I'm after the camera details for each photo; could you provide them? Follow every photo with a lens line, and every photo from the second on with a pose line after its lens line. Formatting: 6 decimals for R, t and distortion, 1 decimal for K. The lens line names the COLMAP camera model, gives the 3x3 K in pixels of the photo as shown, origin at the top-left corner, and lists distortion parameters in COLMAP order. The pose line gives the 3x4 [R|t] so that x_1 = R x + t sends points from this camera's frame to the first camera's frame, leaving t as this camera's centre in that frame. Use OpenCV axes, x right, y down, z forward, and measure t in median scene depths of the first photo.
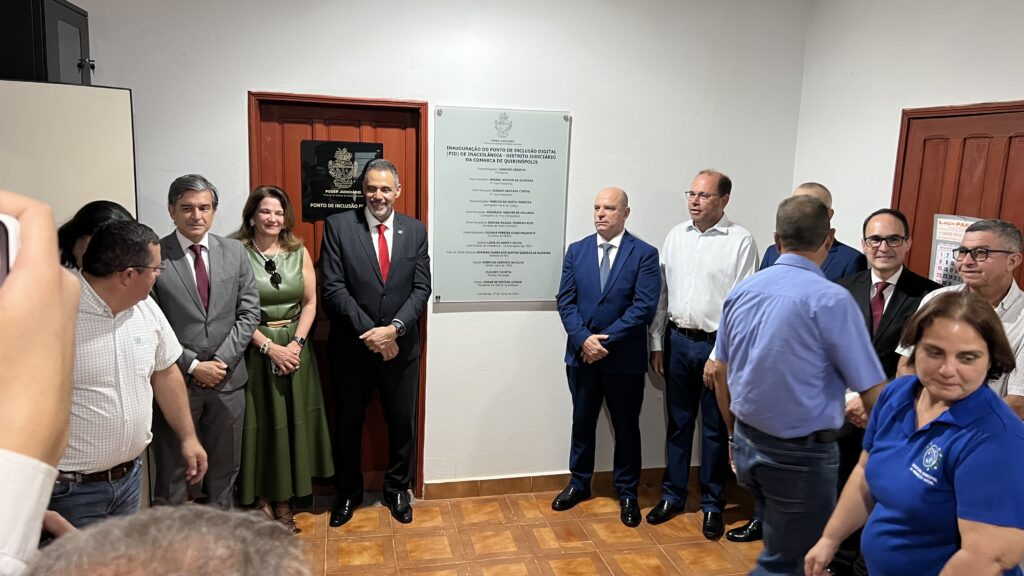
lens RADIAL K [[770.0, 0, 512.0], [0, 770.0, 288.0], [0, 0, 1]] dist [0.063814, -0.074053]
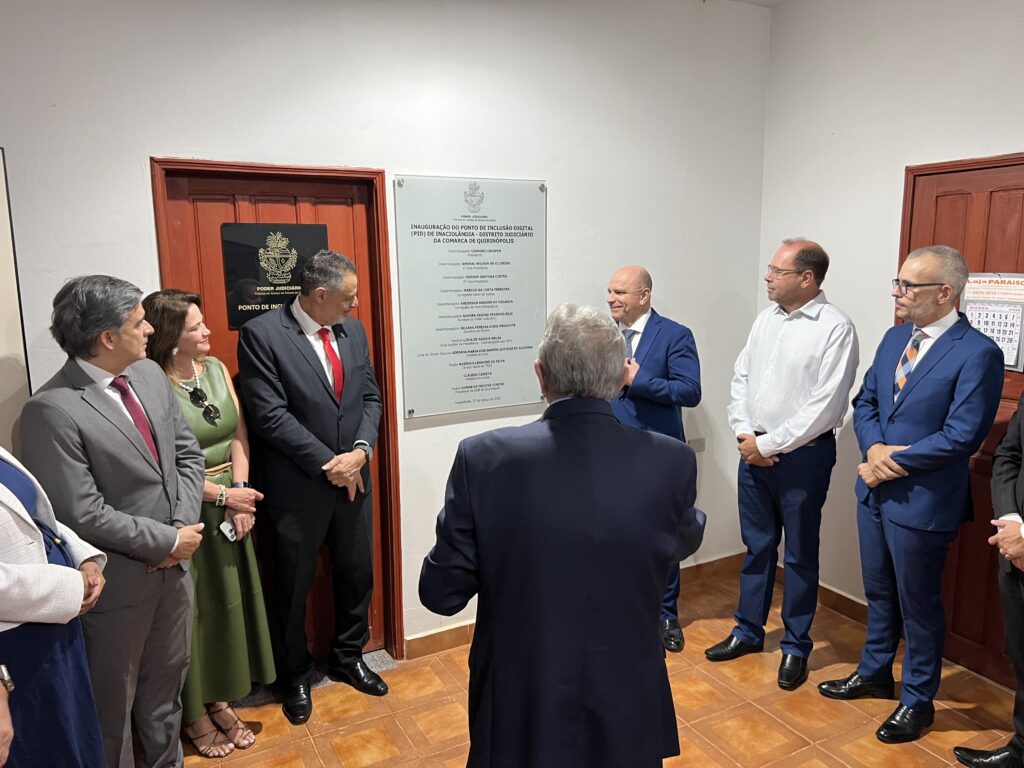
lens RADIAL K [[778.1, 0, 515.6], [0, 778.1, 390.6], [0, 0, 1]] dist [0.053188, -0.051277]
pose [[0.961395, -0.090929, 0.259713, -0.205466], [0.089979, 0.995822, 0.015571, -0.013141], [-0.260044, 0.008399, 0.965560, 0.180274]]
